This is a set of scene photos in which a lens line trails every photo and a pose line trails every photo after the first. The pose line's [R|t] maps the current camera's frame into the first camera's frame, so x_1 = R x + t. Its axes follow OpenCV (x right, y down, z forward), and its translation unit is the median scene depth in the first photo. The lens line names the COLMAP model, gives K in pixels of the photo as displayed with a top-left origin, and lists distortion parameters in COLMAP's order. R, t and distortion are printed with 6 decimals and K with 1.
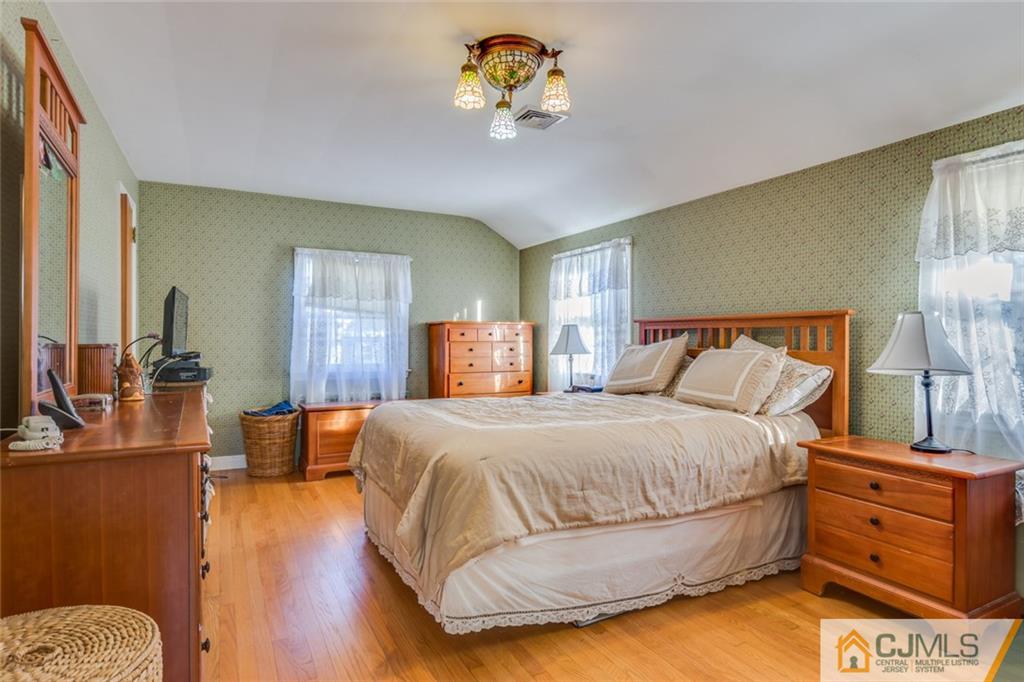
lens RADIAL K [[557.3, 0, 512.0], [0, 557.3, 341.0], [0, 0, 1]] dist [0.002727, 0.000364]
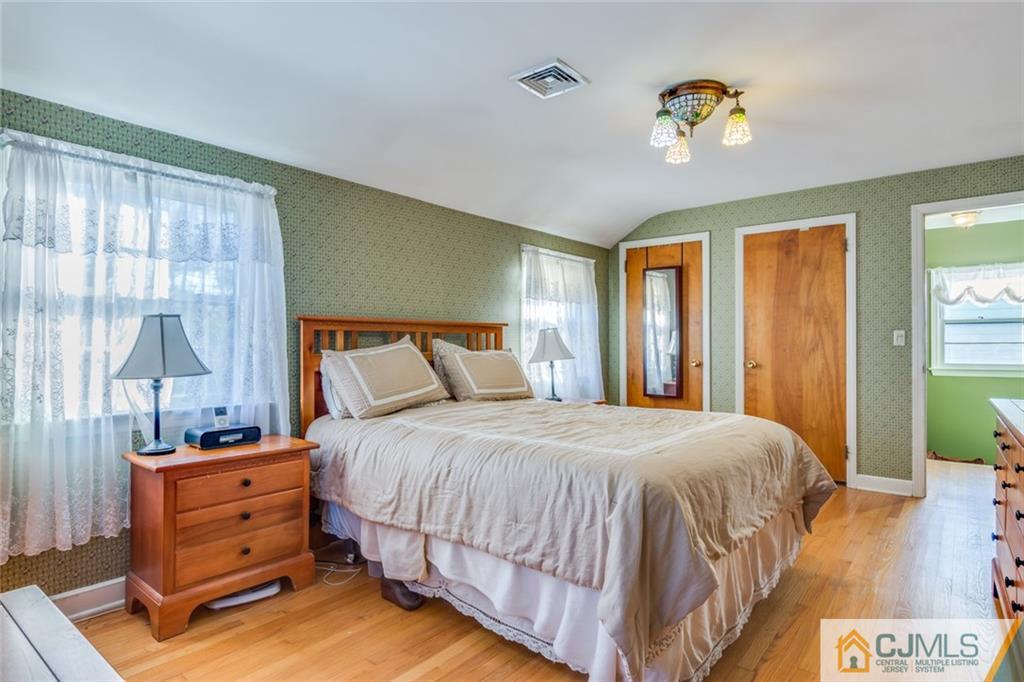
lens RADIAL K [[557.3, 0, 512.0], [0, 557.3, 341.0], [0, 0, 1]] dist [0.002727, 0.000364]
pose [[-0.388594, -0.003221, 0.921404, -0.662403], [0.000850, 0.999992, 0.003854, -0.010911], [-0.921409, 0.002281, -0.388588, 1.292885]]
